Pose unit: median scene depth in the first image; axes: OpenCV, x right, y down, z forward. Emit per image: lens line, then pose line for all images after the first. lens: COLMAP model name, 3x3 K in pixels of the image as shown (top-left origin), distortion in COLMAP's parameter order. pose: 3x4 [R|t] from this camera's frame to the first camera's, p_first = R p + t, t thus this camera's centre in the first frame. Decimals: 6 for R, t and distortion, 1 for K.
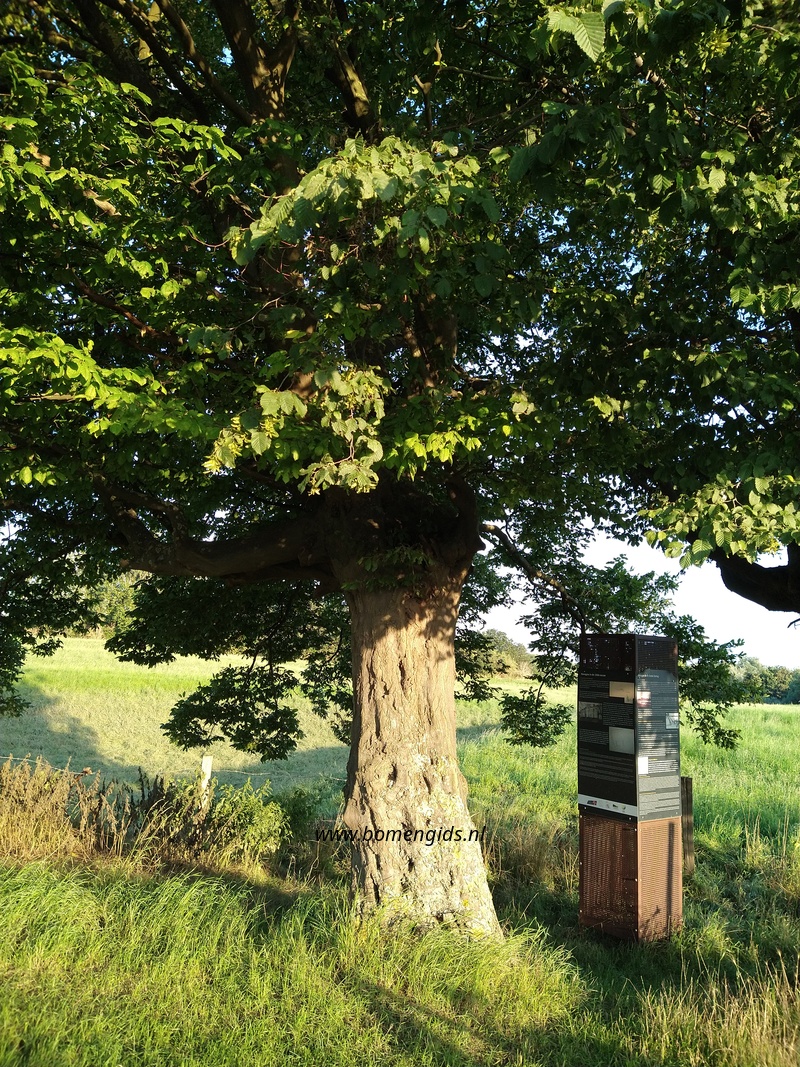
lens RADIAL K [[773.4, 0, 414.1], [0, 773.4, 532.9], [0, 0, 1]] dist [0.137906, -0.176973]
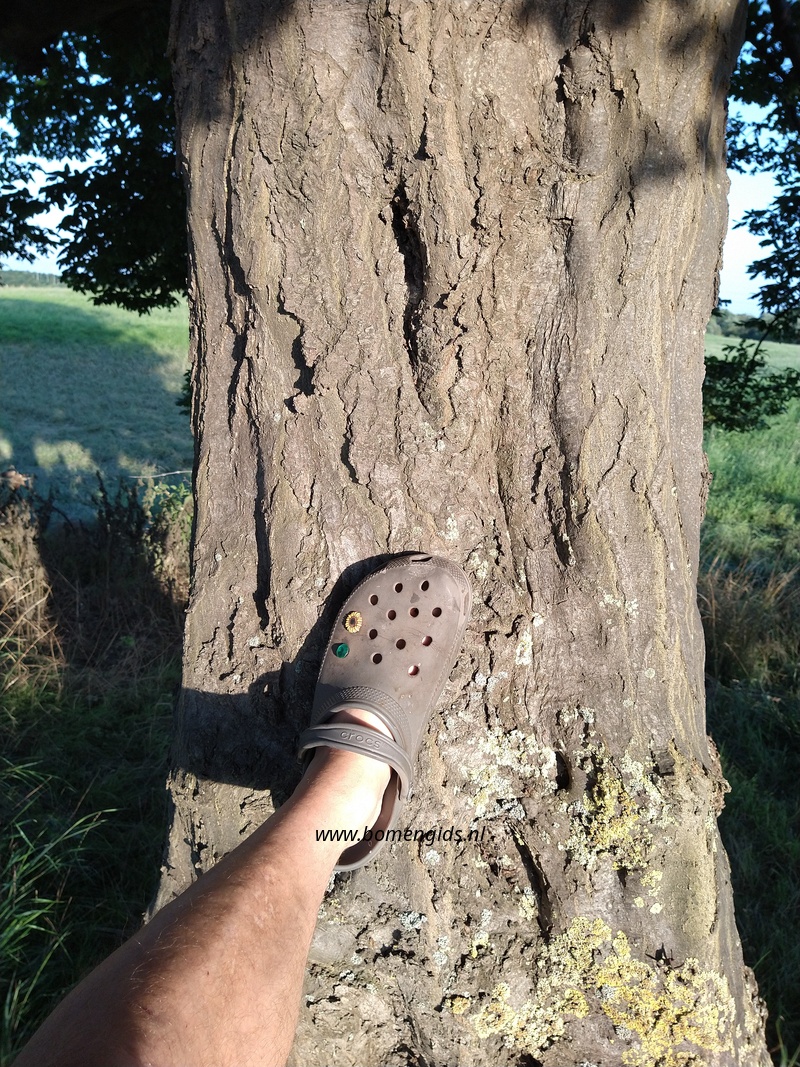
lens RADIAL K [[774.0, 0, 397.0], [0, 774.0, 544.8], [0, 0, 1]] dist [0.096158, -0.145777]
pose [[0.981447, 0.038087, -0.187911, 0.012286], [0.046857, 0.902706, 0.427698, 0.123450], [0.185918, -0.428568, 0.884174, 0.623202]]
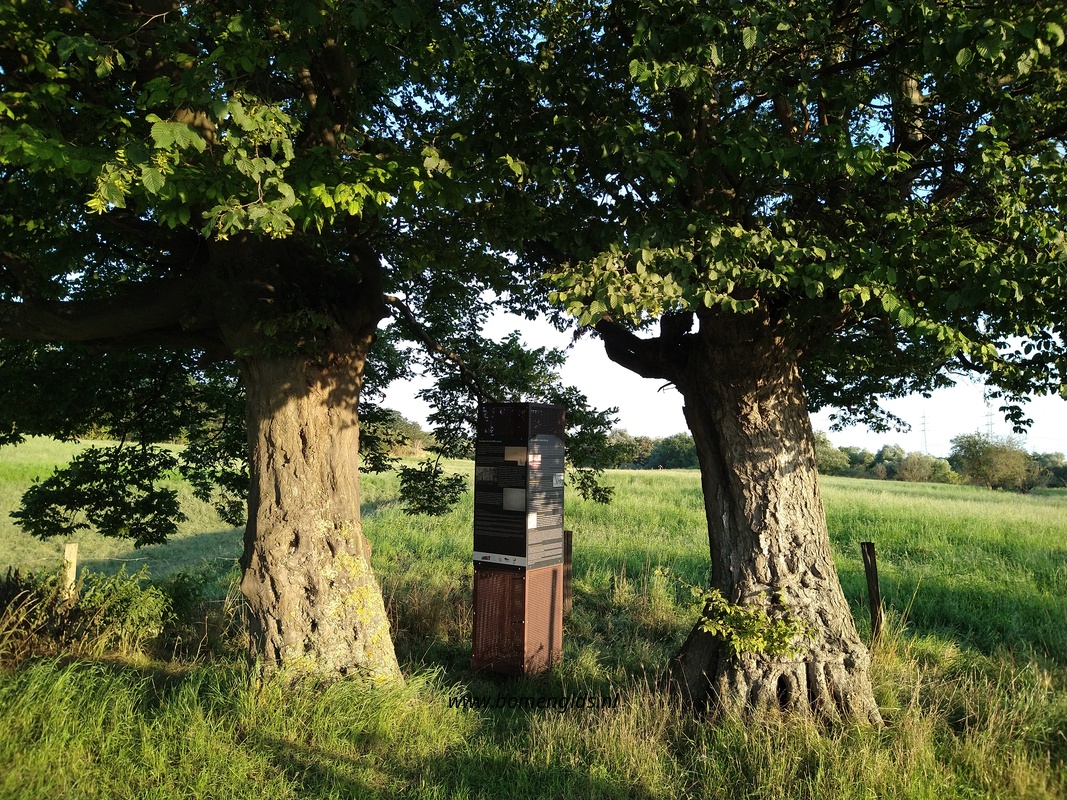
lens RADIAL K [[773.4, 0, 528.1], [0, 773.4, 392.5], [0, 0, 1]] dist [0.137906, -0.176973]
pose [[0.960942, -0.008440, 0.276621, -0.011675], [-0.020077, 0.994775, 0.100098, 0.011428], [-0.276021, -0.101742, 0.955752, -0.008660]]
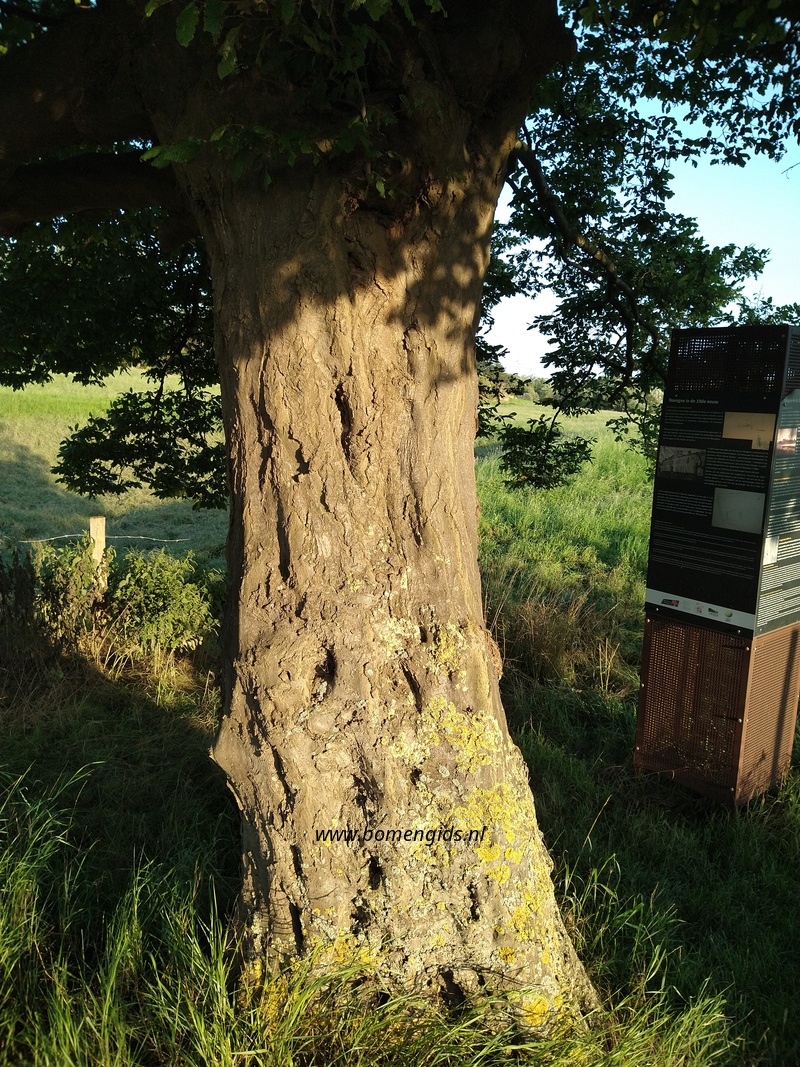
lens RADIAL K [[773.4, 0, 414.1], [0, 773.4, 532.9], [0, 0, 1]] dist [0.137906, -0.176973]
pose [[0.999479, -0.017305, 0.027242, 0.005759], [0.006793, 0.937989, 0.346599, 0.076890], [-0.031551, -0.346234, 0.937618, 0.468061]]
